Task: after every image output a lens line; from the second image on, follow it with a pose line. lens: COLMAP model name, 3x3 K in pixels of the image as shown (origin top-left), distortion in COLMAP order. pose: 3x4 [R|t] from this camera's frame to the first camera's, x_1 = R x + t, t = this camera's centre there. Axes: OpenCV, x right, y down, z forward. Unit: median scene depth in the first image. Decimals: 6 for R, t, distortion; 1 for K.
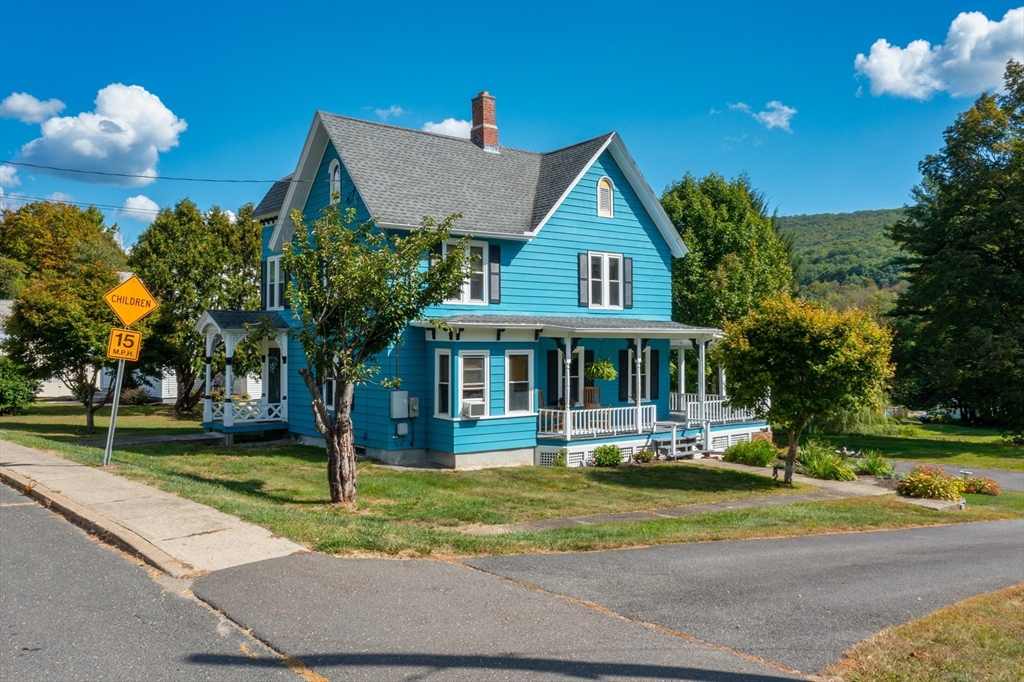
lens RADIAL K [[882.1, 0, 544.0], [0, 882.1, 342.1], [0, 0, 1]] dist [-0.031847, -0.006143]
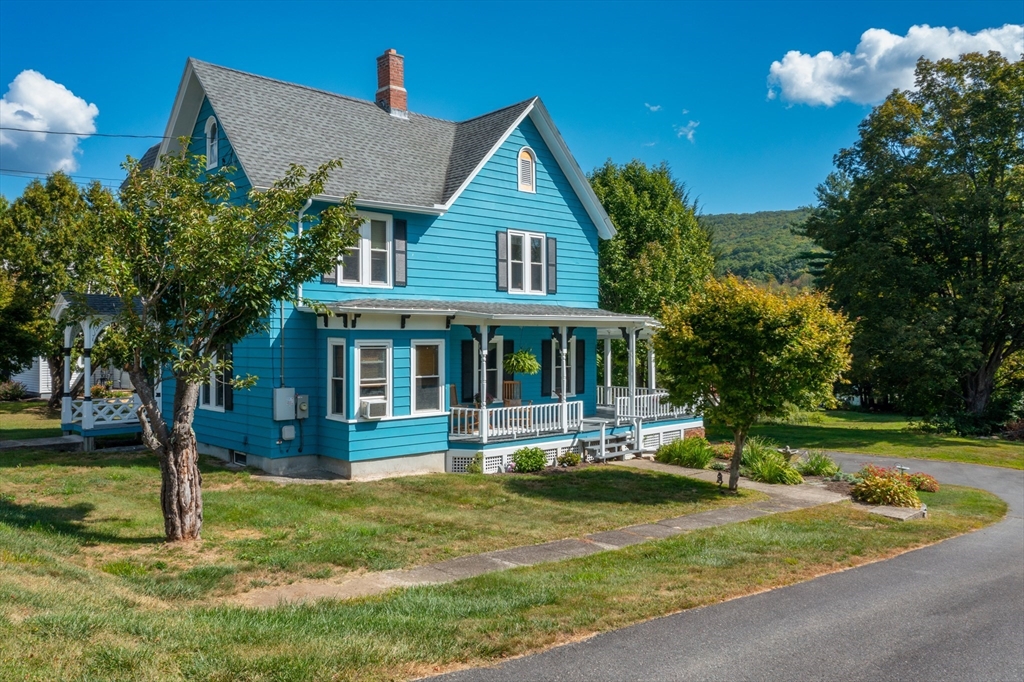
lens RADIAL K [[794.3, 0, 512.8], [0, 794.3, 339.6], [0, 0, 1]] dist [-0.009565, -0.001608]
pose [[0.998503, -0.000555, 0.054695, 0.011500], [0.000170, 0.999975, 0.007045, 0.003254], [-0.054698, -0.007025, 0.998478, 0.196332]]
